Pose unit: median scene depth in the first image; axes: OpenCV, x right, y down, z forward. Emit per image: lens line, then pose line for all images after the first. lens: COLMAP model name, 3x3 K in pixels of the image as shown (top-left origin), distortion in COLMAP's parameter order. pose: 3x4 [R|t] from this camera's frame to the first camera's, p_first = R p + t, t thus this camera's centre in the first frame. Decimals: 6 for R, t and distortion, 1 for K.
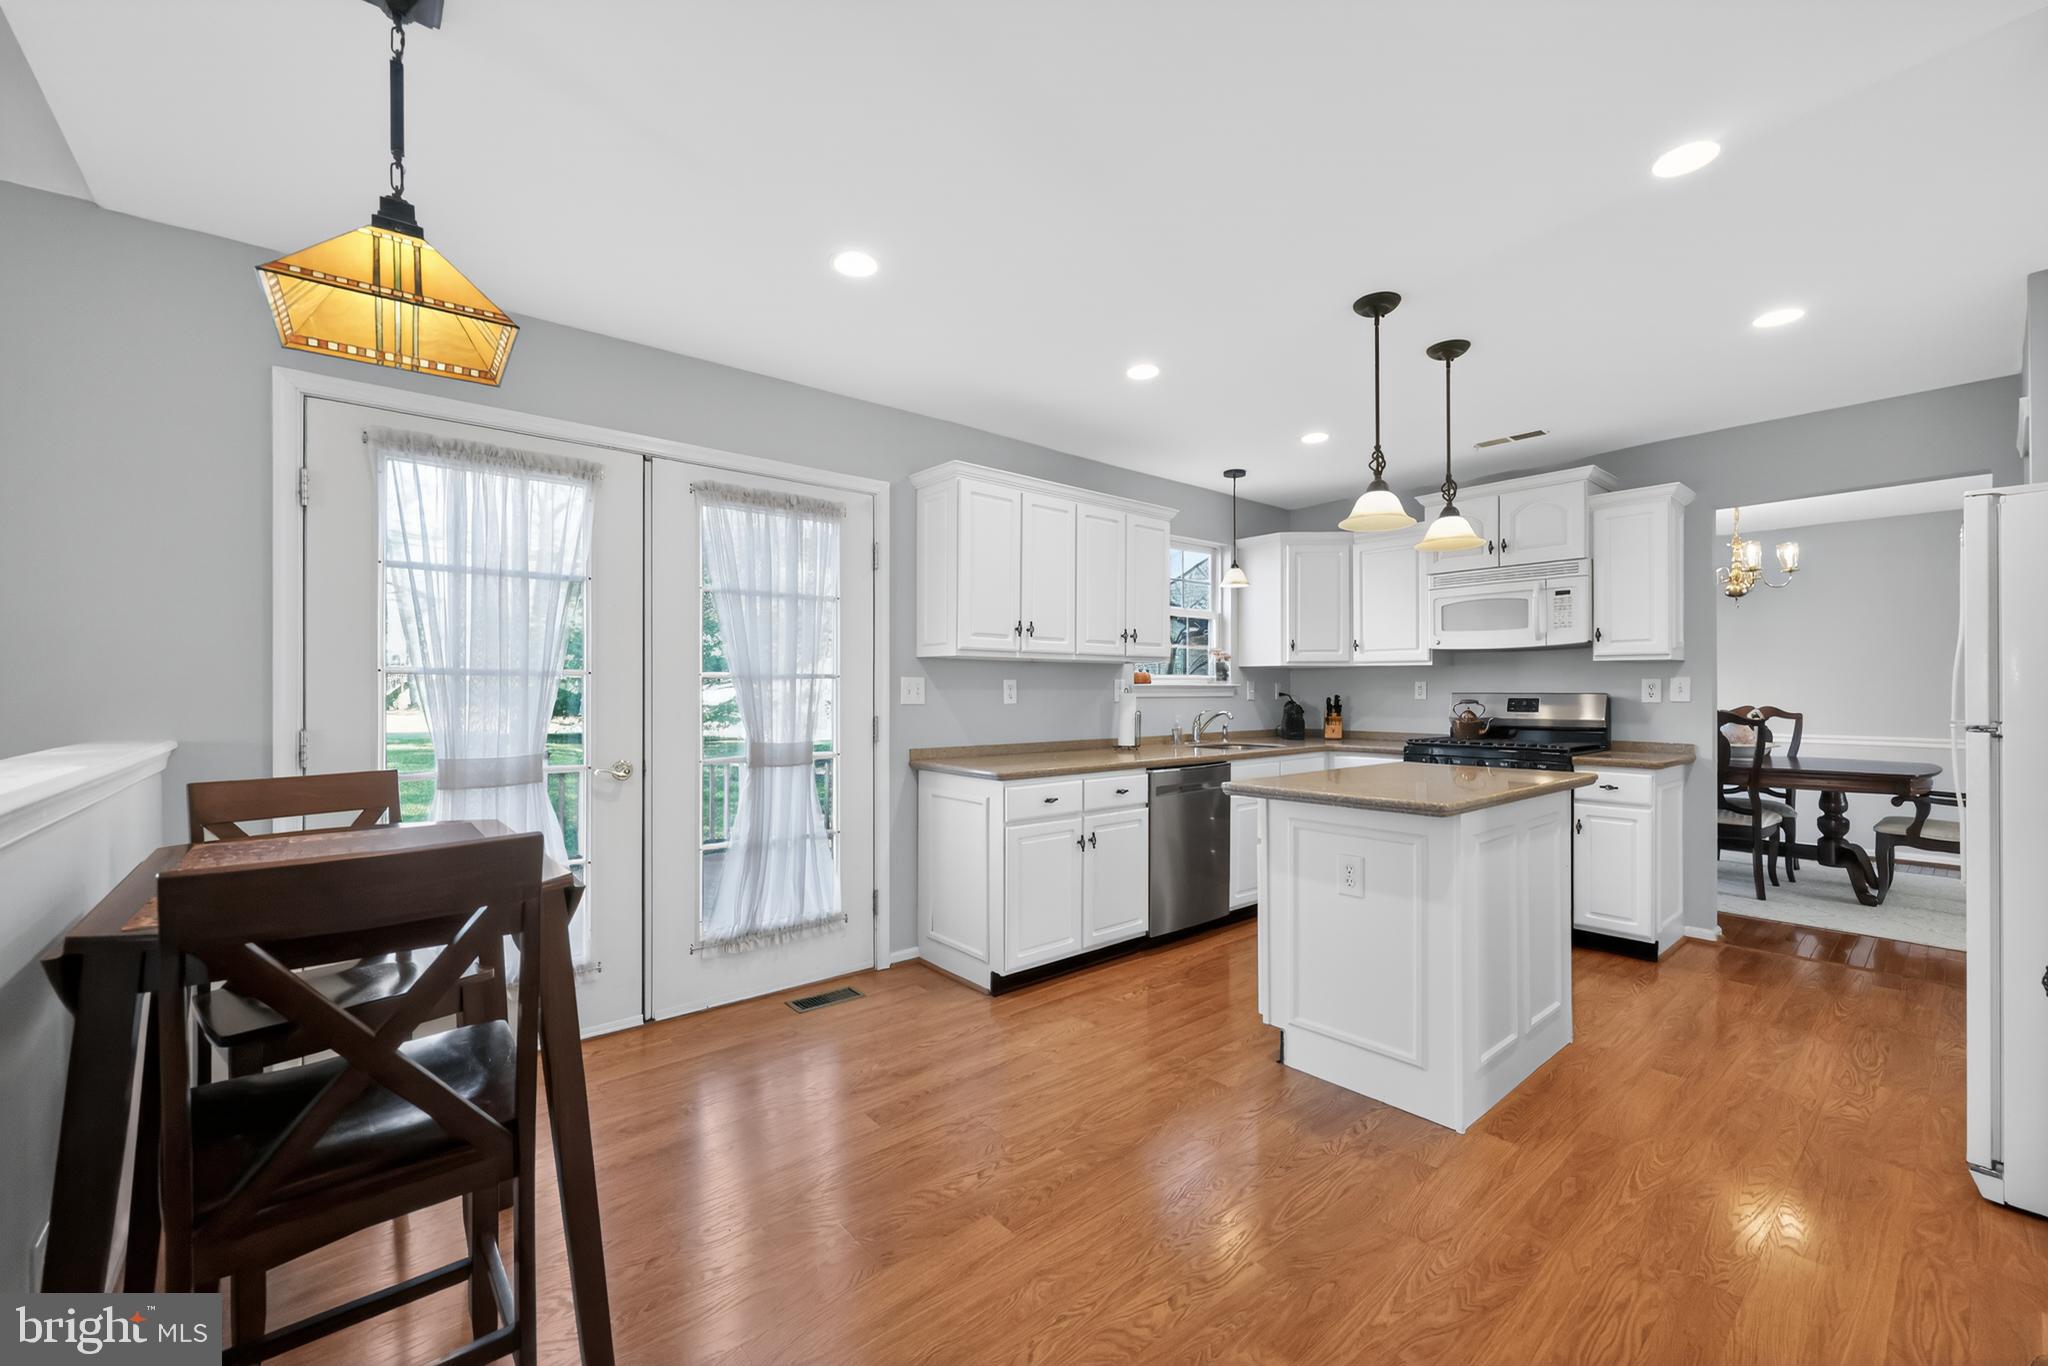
lens RADIAL K [[825.7, 0, 1013.0], [0, 825.7, 688.6], [0, 0, 1]] dist [0.000345, 0.000056]
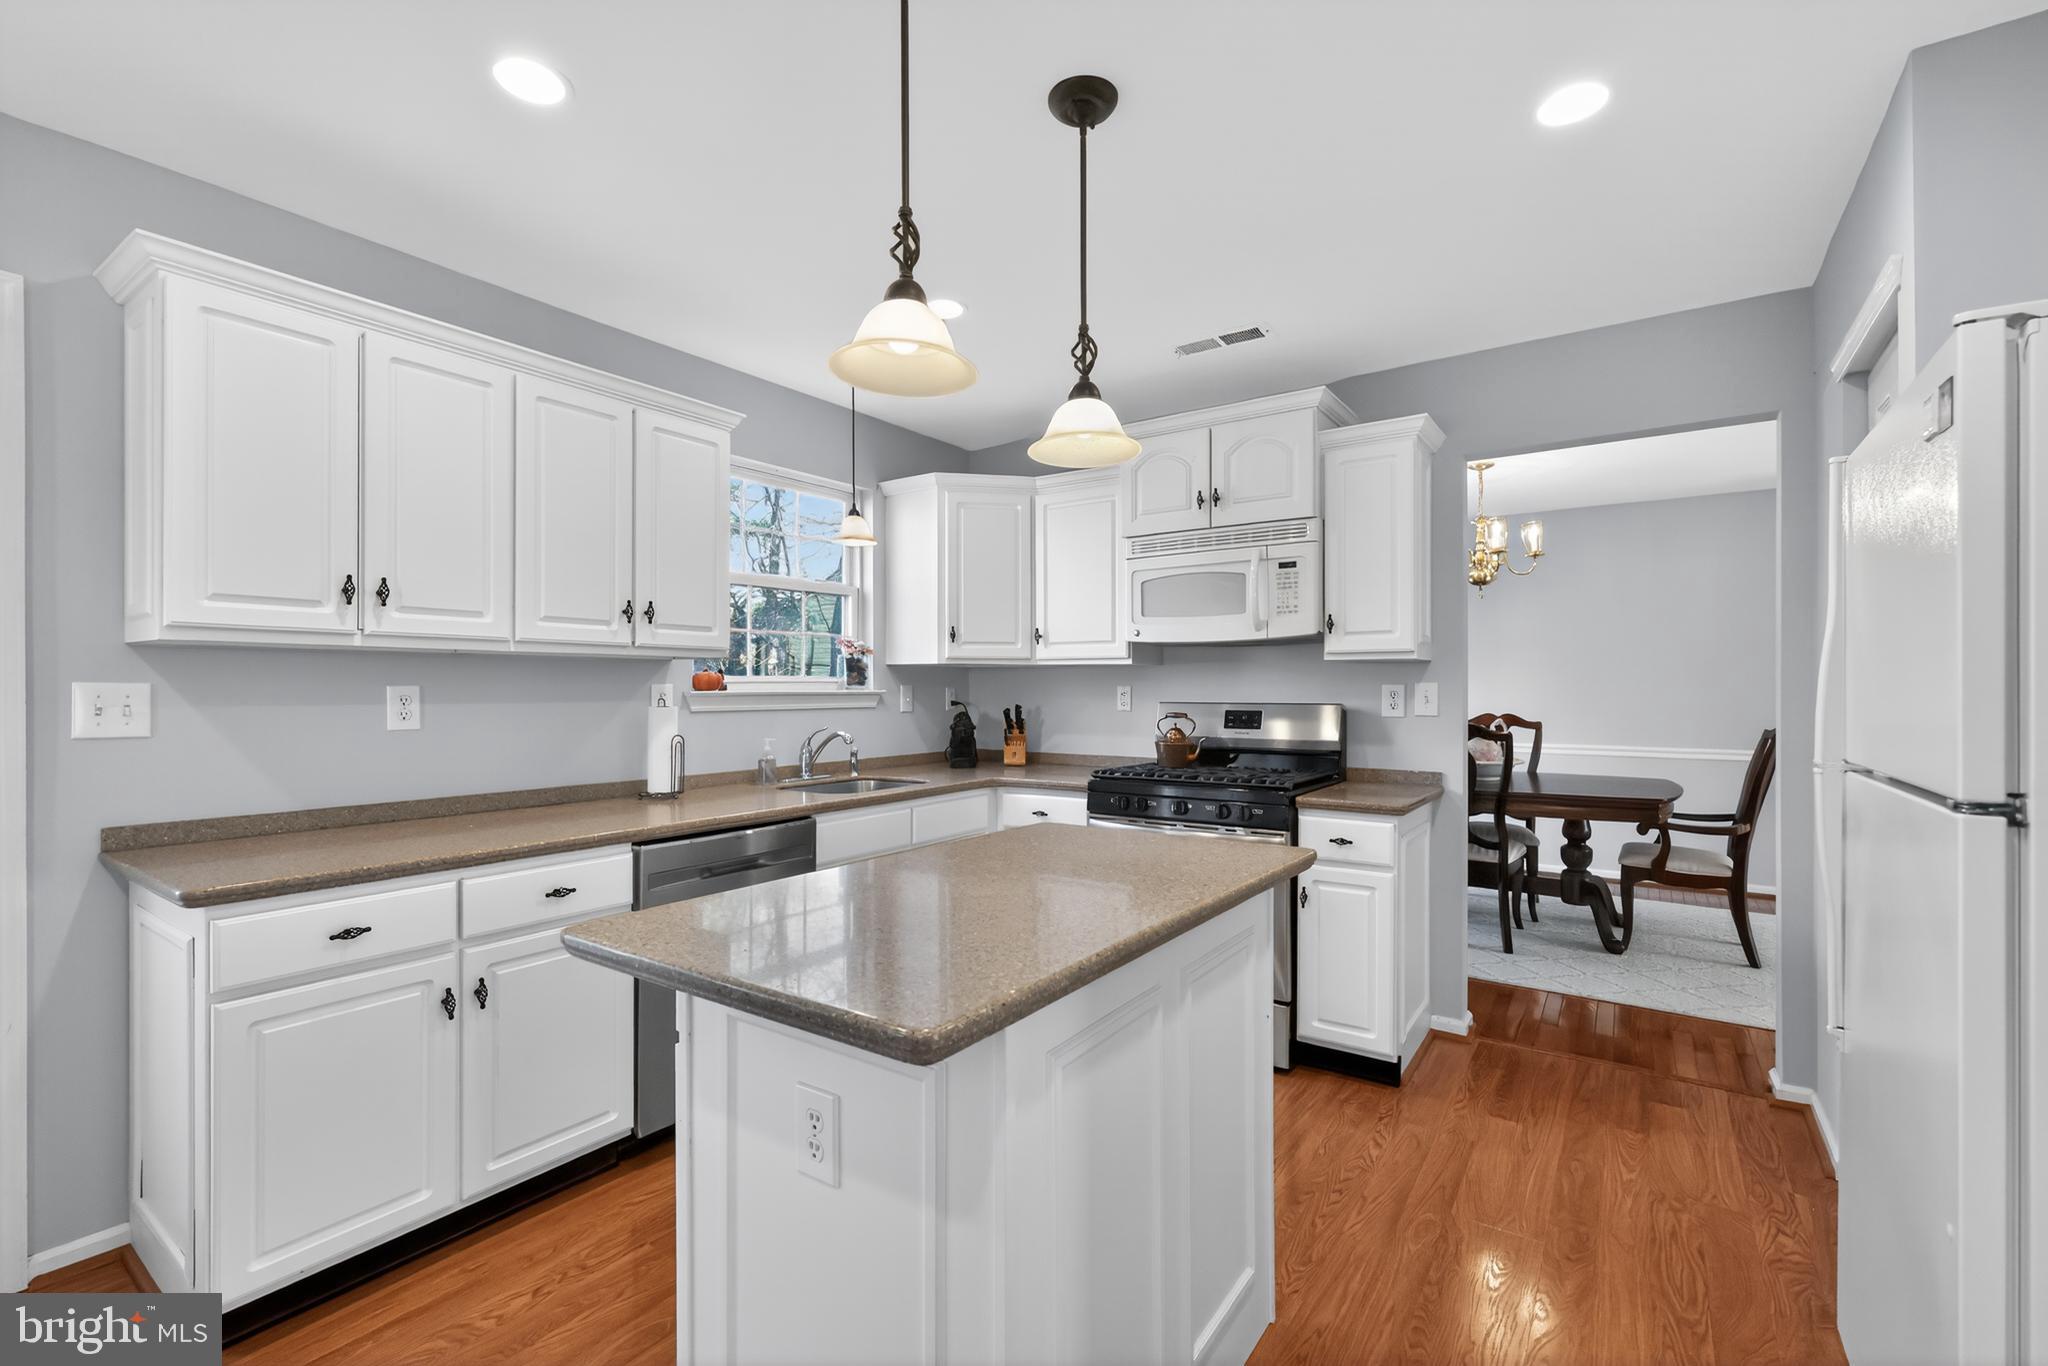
lens RADIAL K [[890.7, 0, 1012.5], [0, 890.7, 689.2], [0, 0, 1]] dist [-0.000683, -0.000075]
pose [[0.967776, -0.000856, 0.251811, 0.228989], [0.000157, 0.999996, 0.002796, -0.009739], [-0.251812, -0.002666, 0.967772, 0.297303]]
